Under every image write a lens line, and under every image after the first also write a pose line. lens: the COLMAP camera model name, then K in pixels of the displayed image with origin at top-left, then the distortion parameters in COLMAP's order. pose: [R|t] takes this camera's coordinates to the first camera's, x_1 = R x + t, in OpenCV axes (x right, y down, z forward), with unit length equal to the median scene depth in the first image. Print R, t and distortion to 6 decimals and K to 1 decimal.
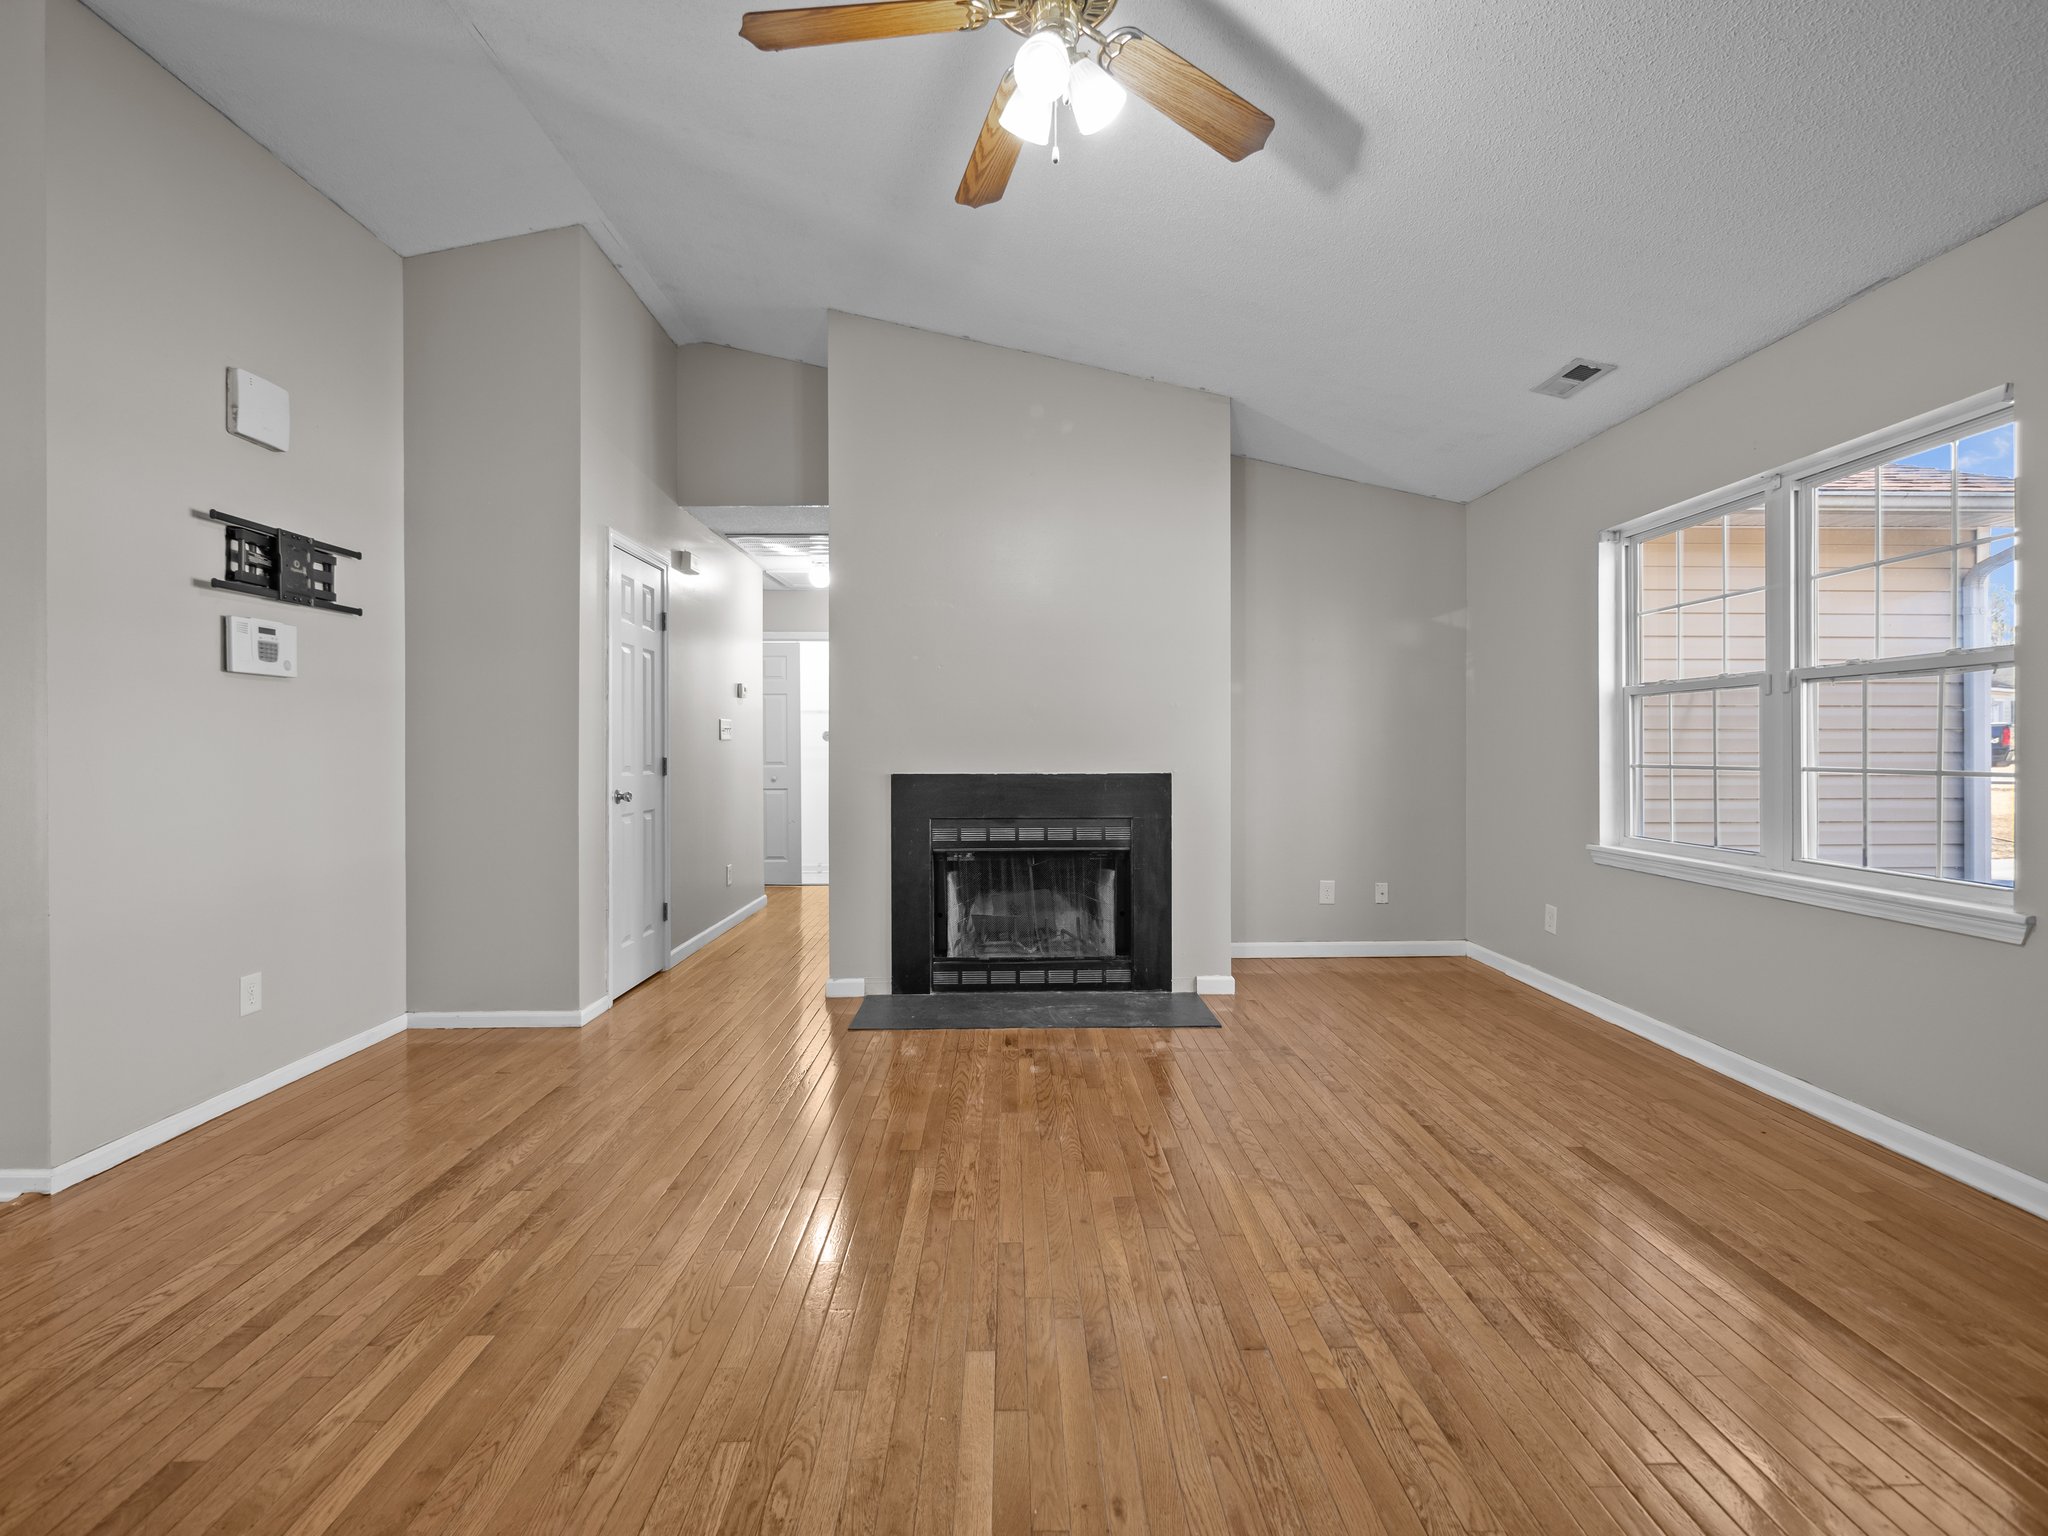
lens RADIAL K [[913.8, 0, 1026.5], [0, 913.8, 756.6], [0, 0, 1]] dist [-0.001208, 0.001276]
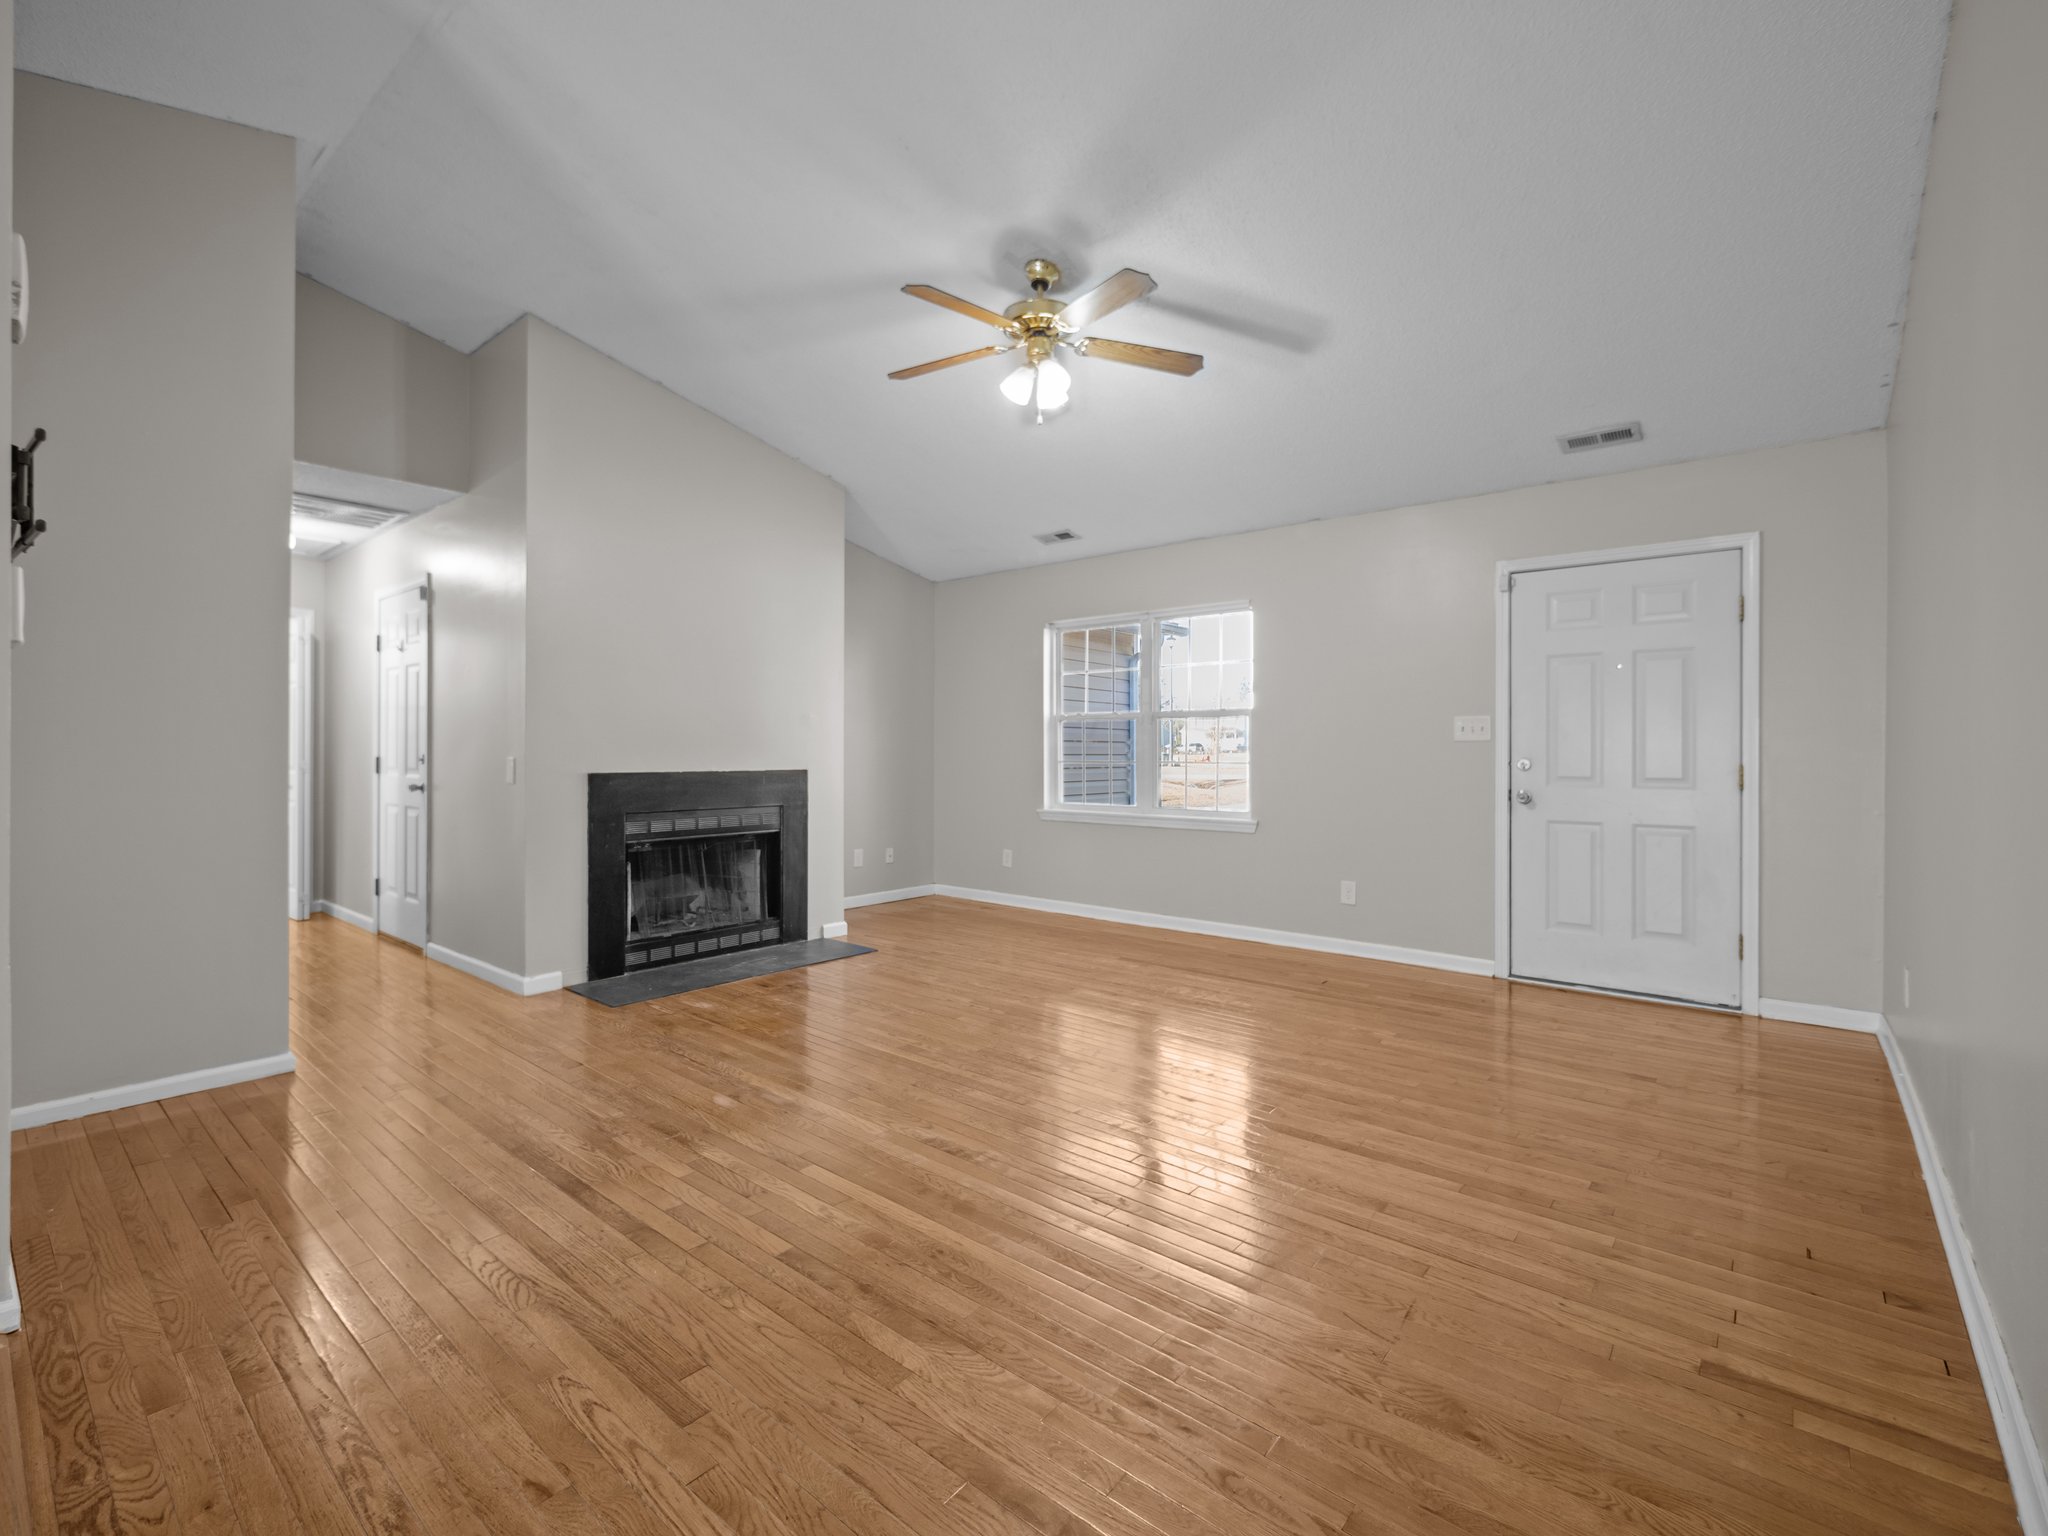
lens RADIAL K [[913.8, 0, 1025.4], [0, 913.8, 757.4], [0, 0, 1]] dist [-0.001208, 0.001276]
pose [[0.657293, -0.000729, 0.753635, -0.638646], [0.002720, 0.999995, -0.001405, 0.004505], [-0.753630, 0.002973, 0.657292, -0.076540]]
